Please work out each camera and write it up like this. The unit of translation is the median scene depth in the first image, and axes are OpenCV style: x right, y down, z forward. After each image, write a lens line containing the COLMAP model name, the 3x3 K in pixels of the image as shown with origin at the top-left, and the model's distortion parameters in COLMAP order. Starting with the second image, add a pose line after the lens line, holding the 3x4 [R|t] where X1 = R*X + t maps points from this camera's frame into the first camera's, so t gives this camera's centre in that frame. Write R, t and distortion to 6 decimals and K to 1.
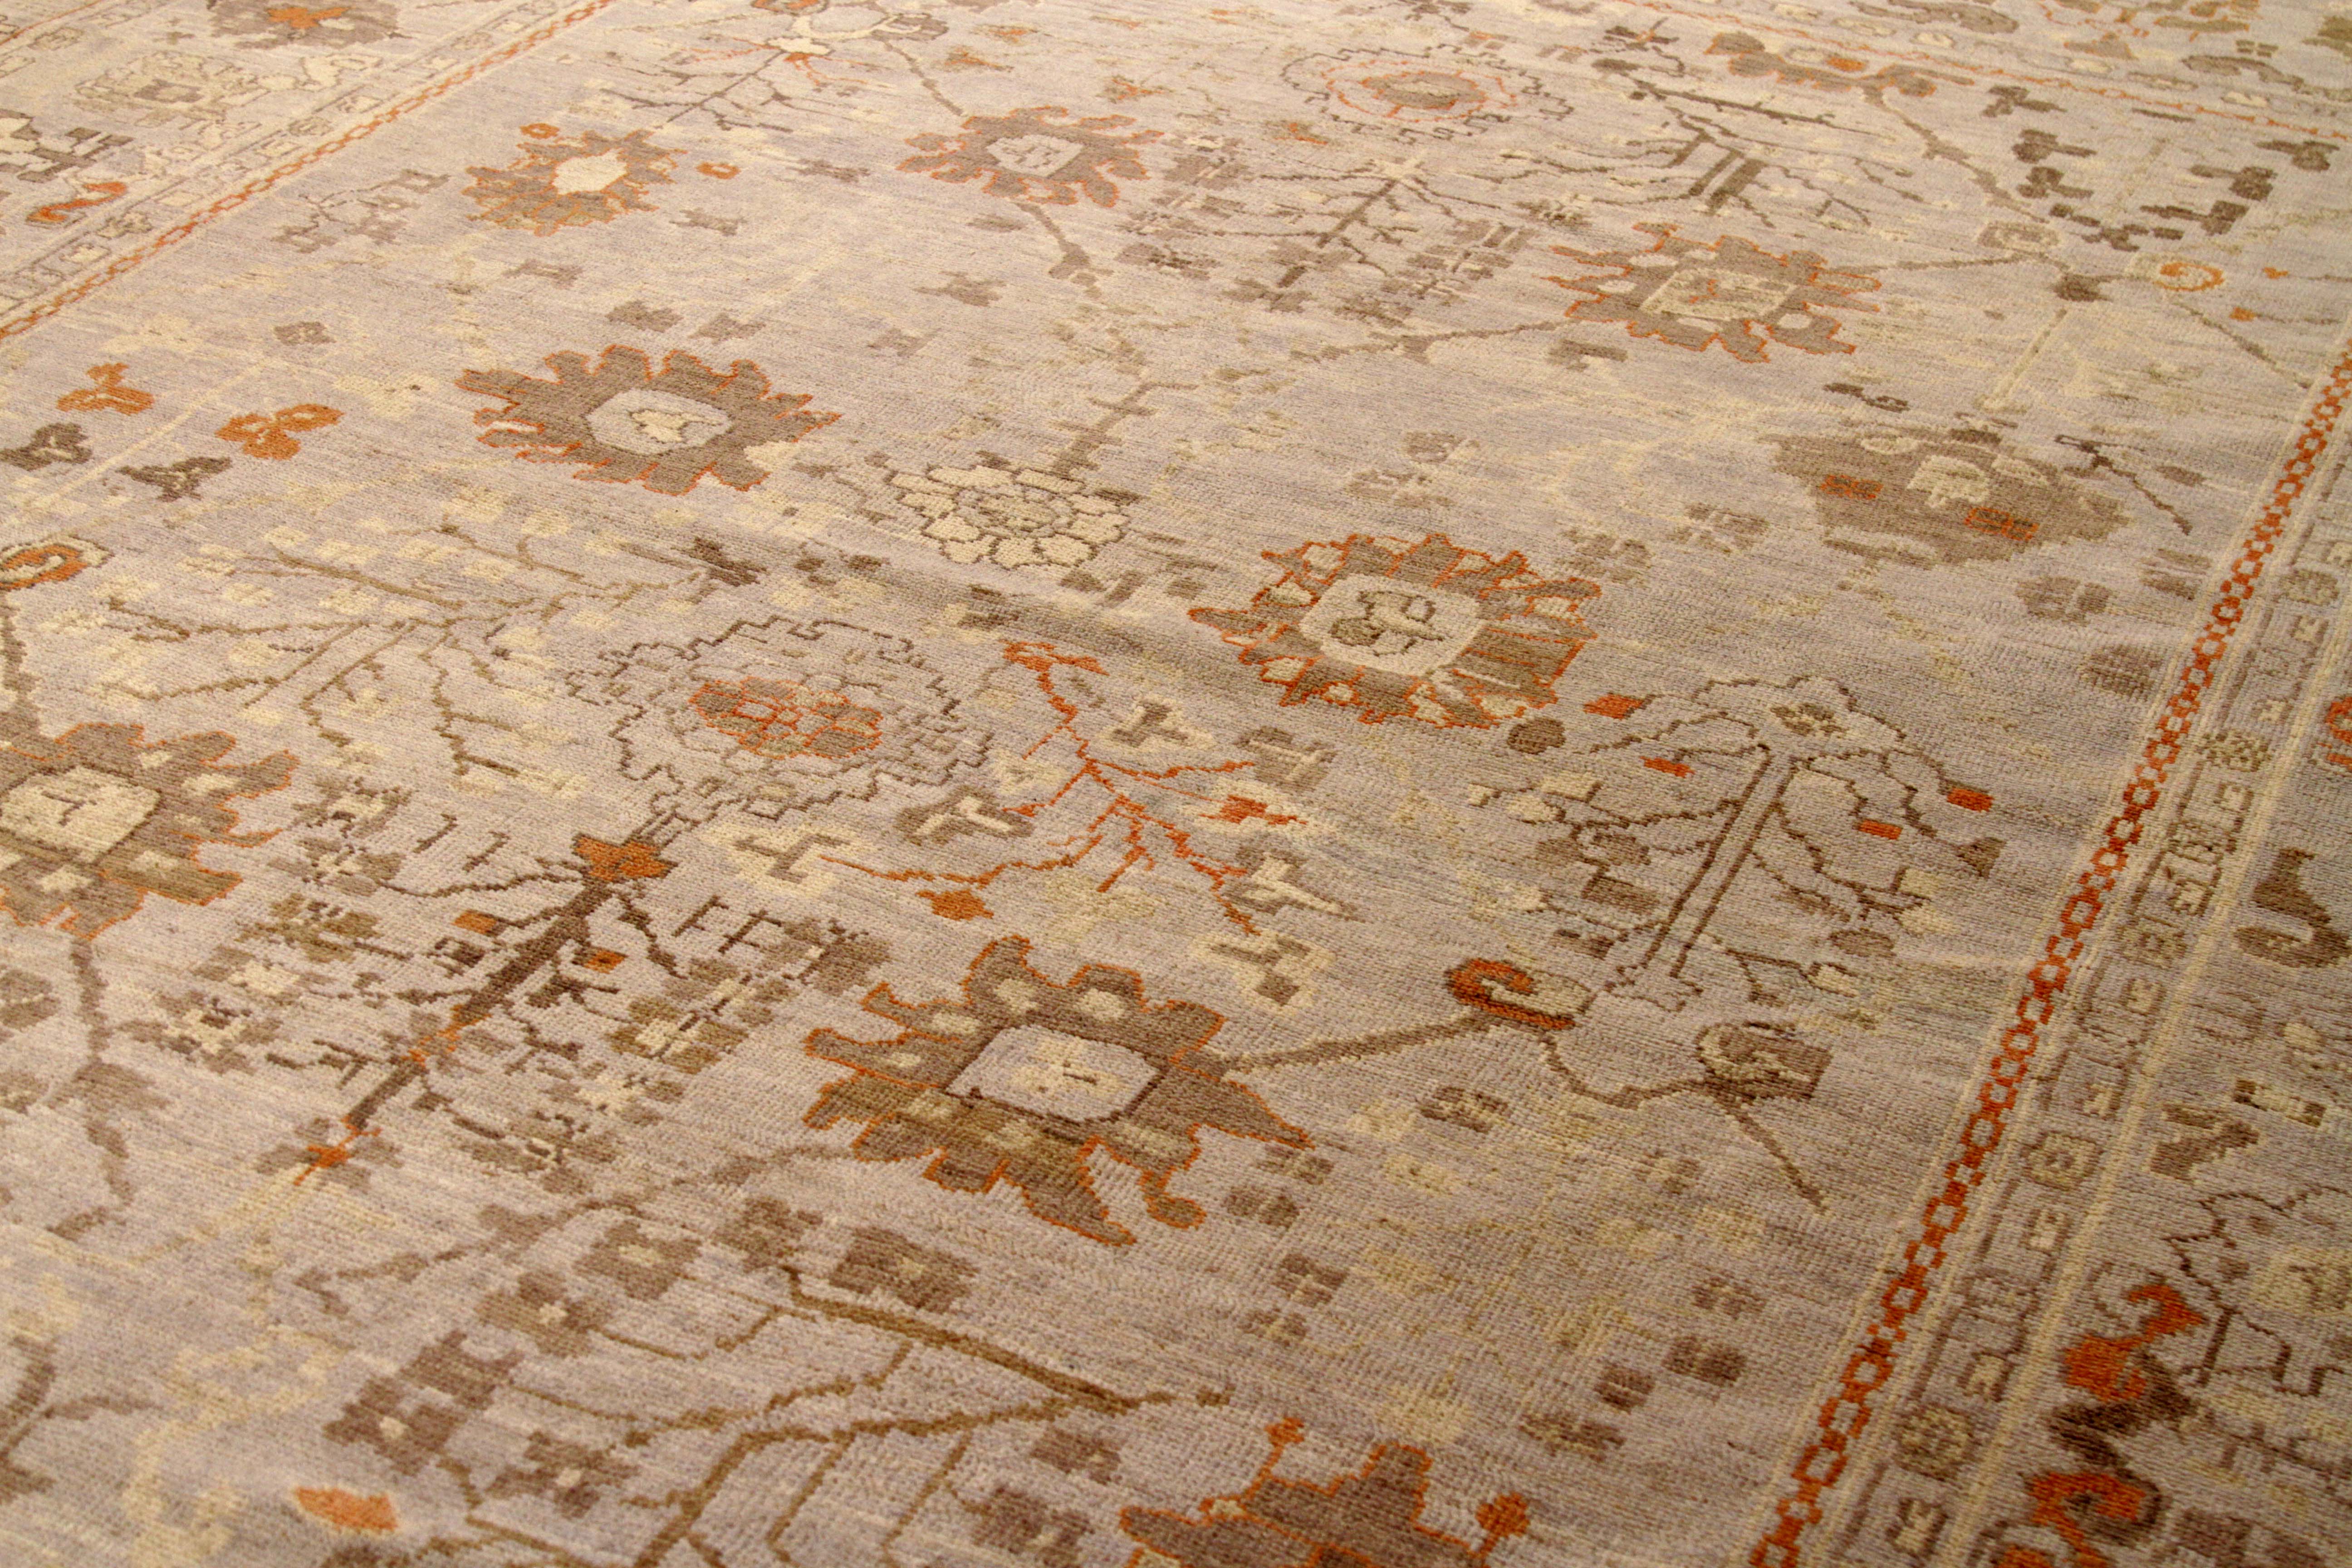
lens RADIAL K [[3559.9, 0, 1181.6], [0, 3559.9, 784.7], [0, 0, 1]] dist [-0.006619, 0.000000]
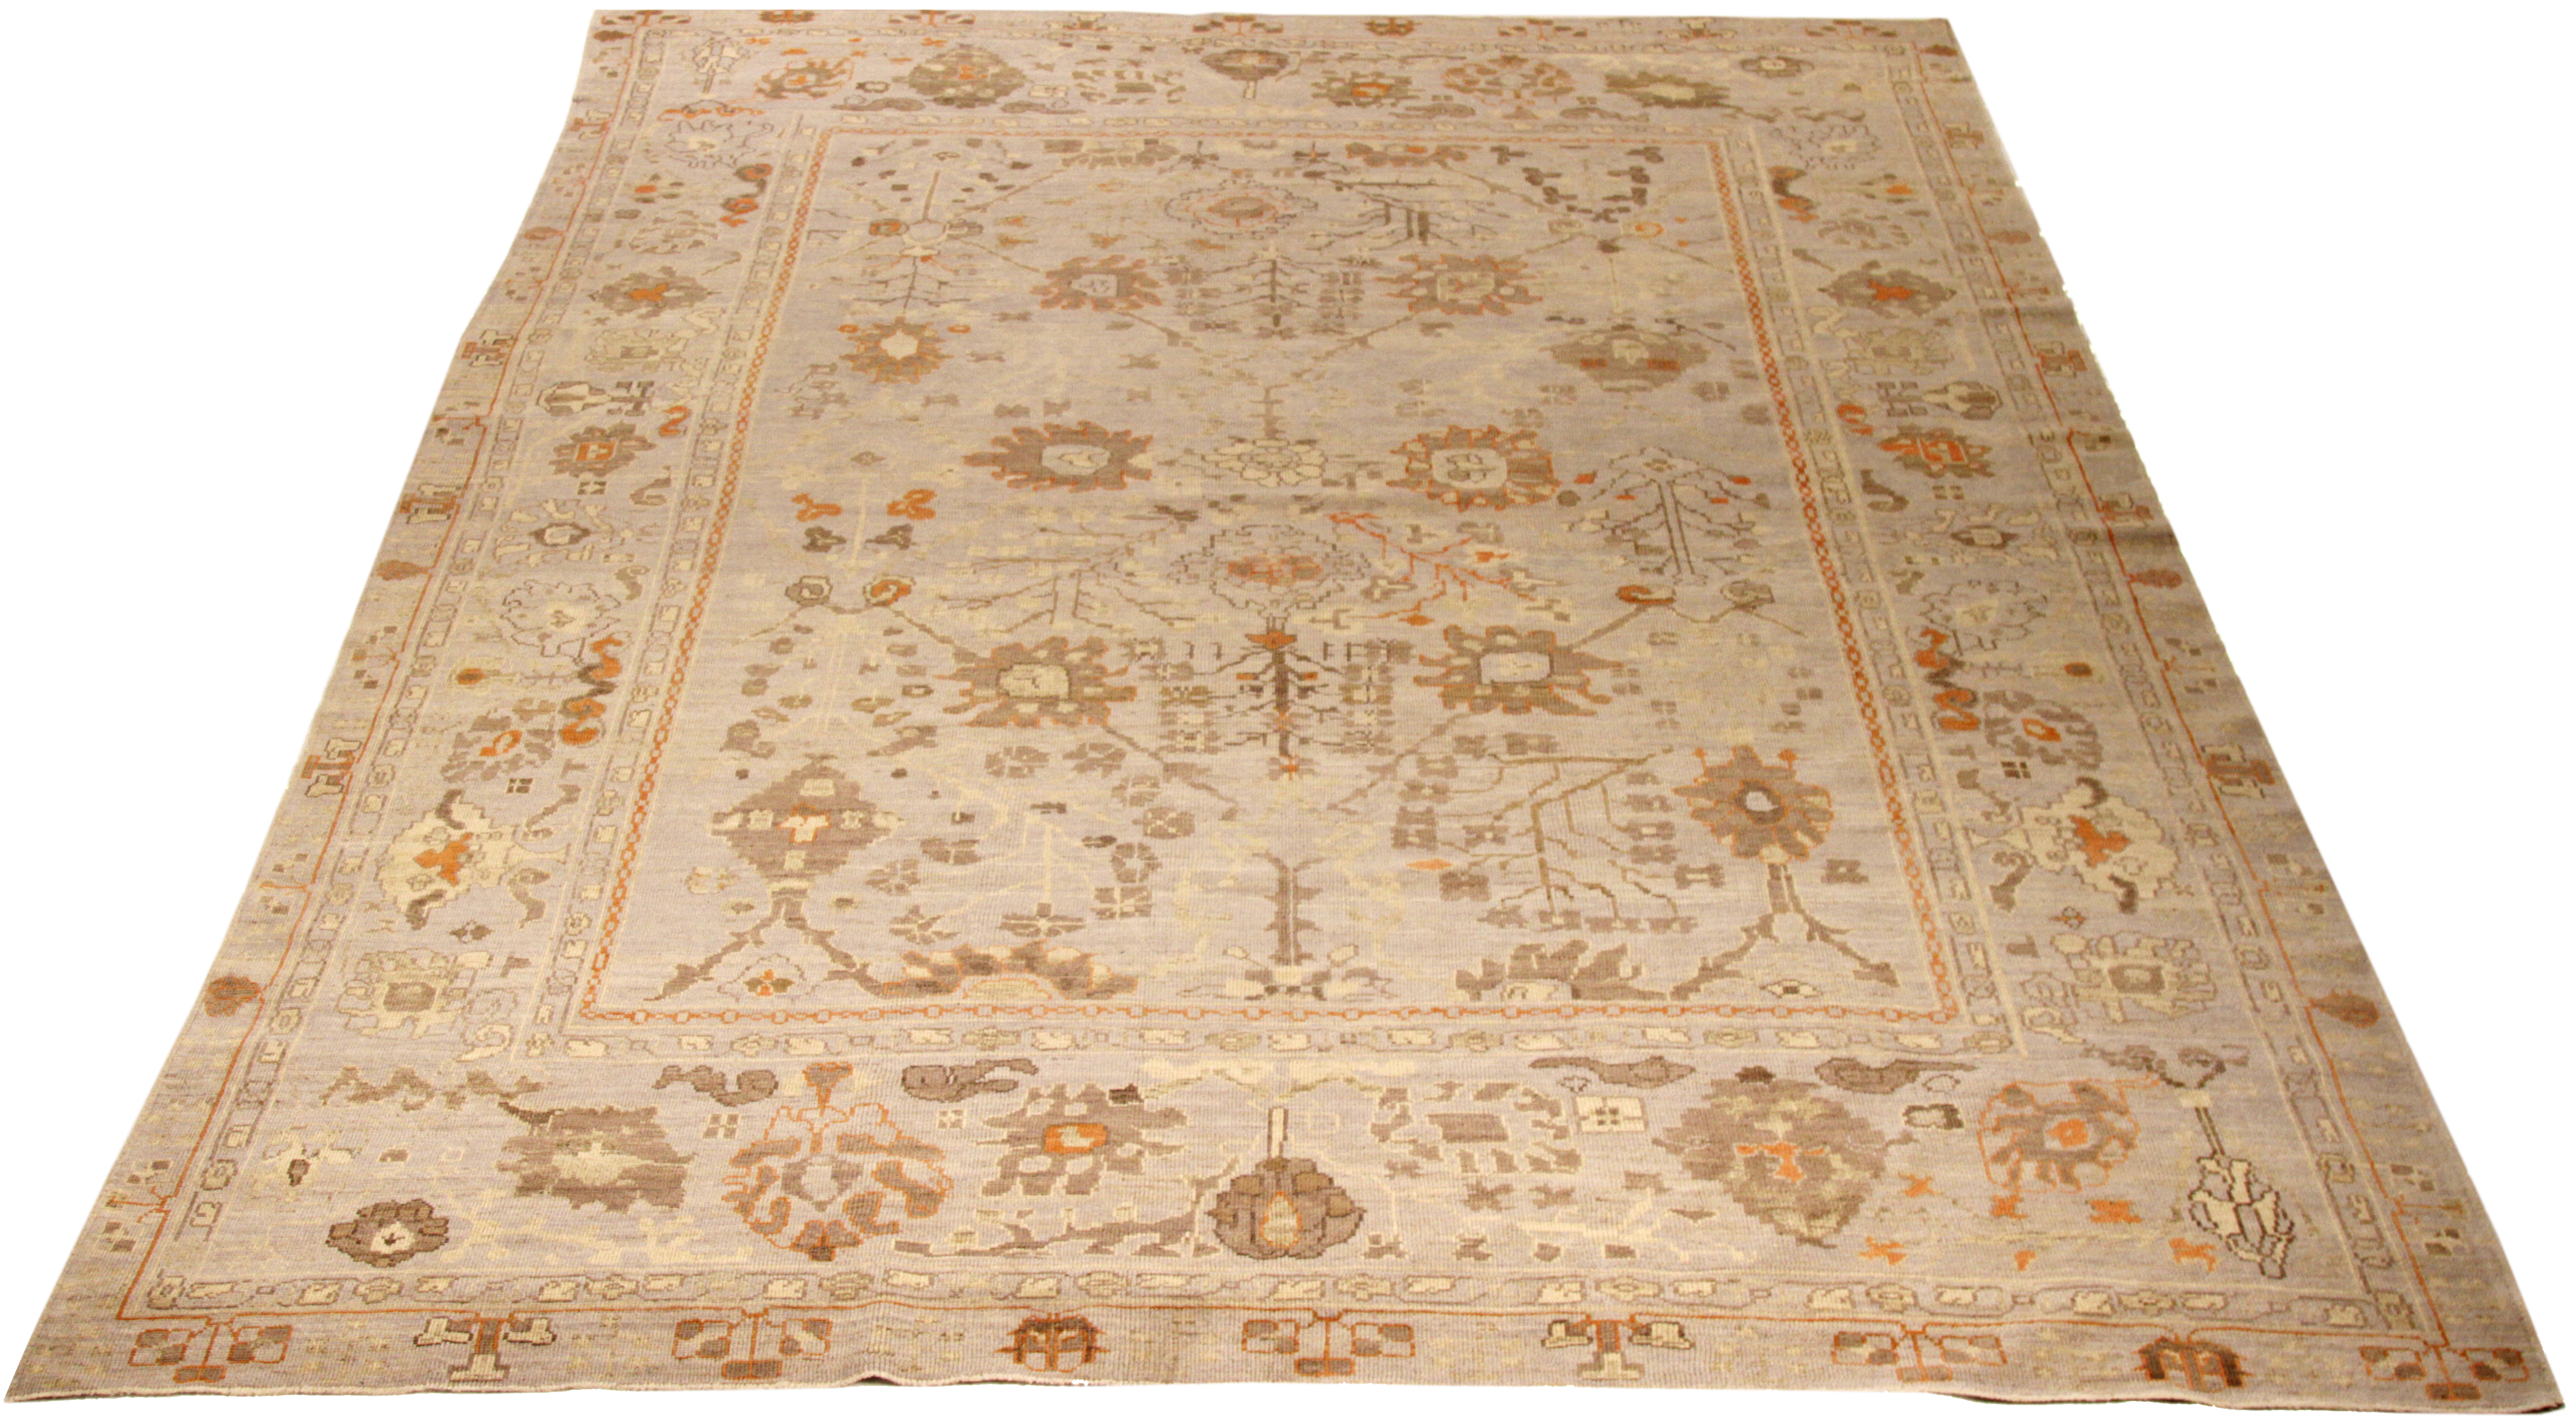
lens RADIAL K [[3190.5, 0, 1283.7], [0, 3190.5, 711.1], [0, 0, 1]] dist [-0.077426, 0.000000]
pose [[0.898428, -0.258080, 0.355277, -0.812699], [0.244627, 0.966046, 0.083139, -0.094328], [-0.364671, 0.012216, 0.931056, -0.840281]]
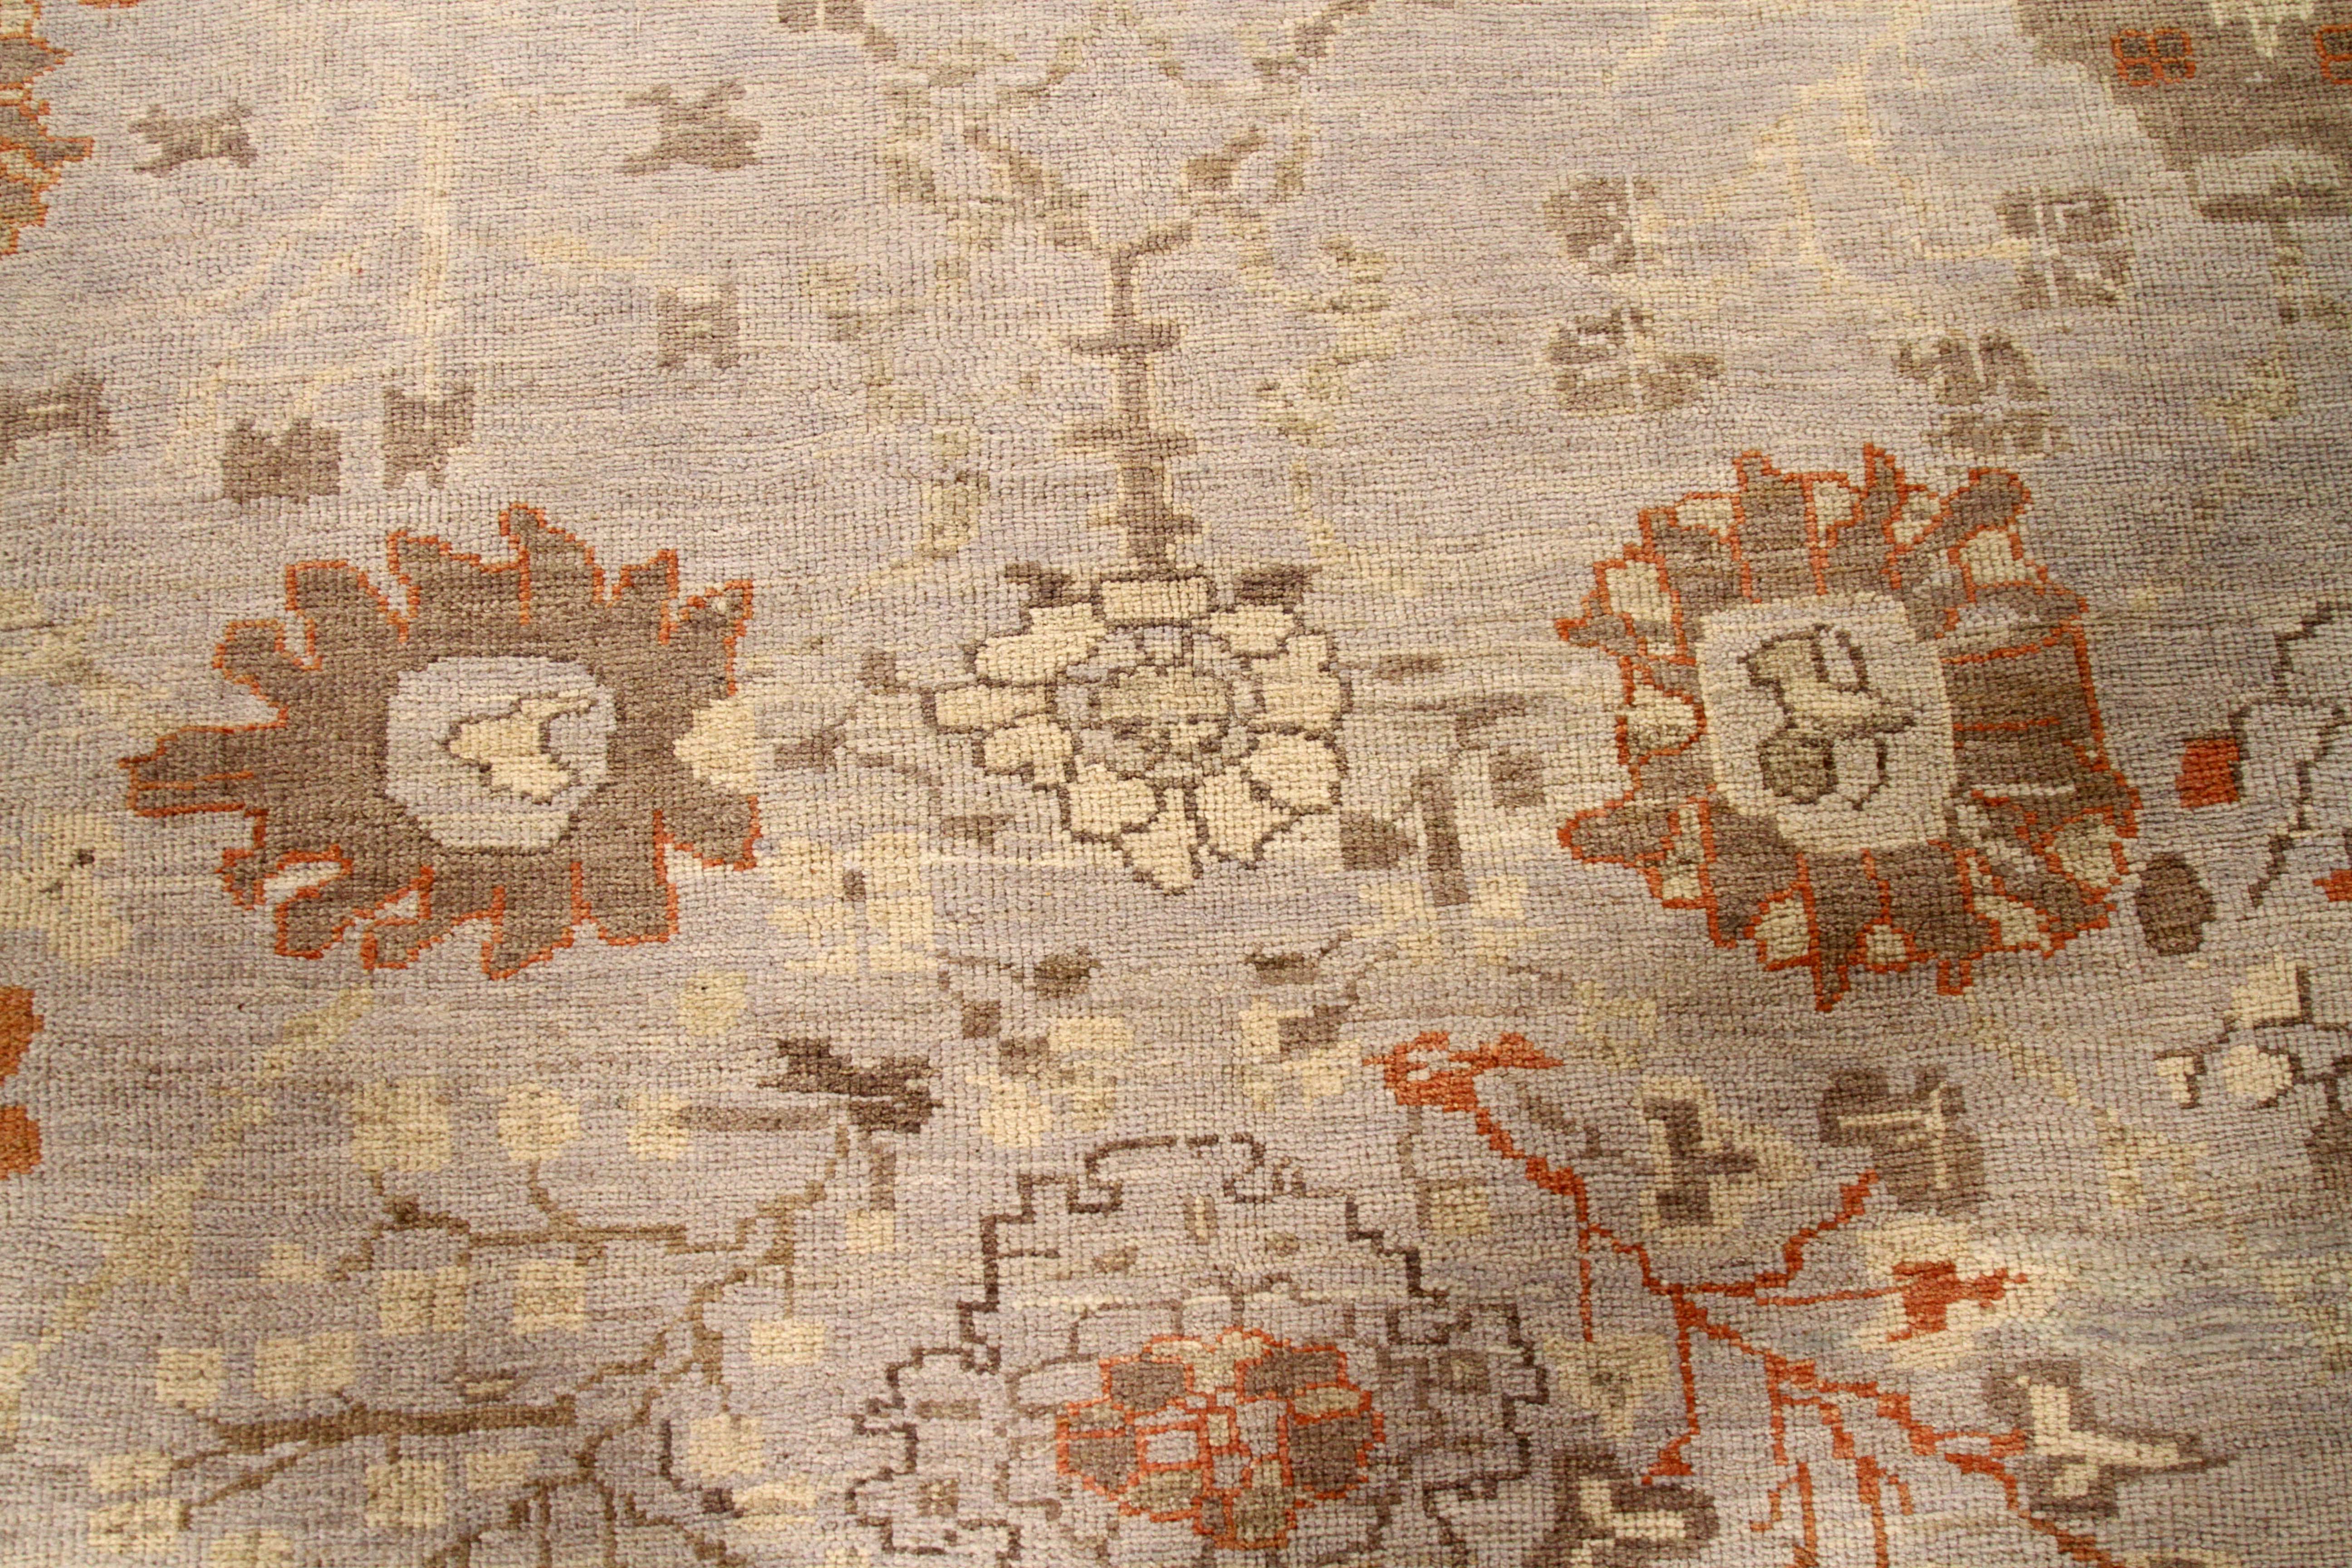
lens RADIAL K [[2621.6, 0, 1159.9], [0, 2621.6, 797.0], [0, 0, 1]] dist [-0.116958, 0.000000]
pose [[0.873311, -0.469038, 0.131646, -0.123723], [0.272939, 0.694916, 0.665279, -0.400307], [-0.403524, -0.545065, 0.734897, 0.694700]]
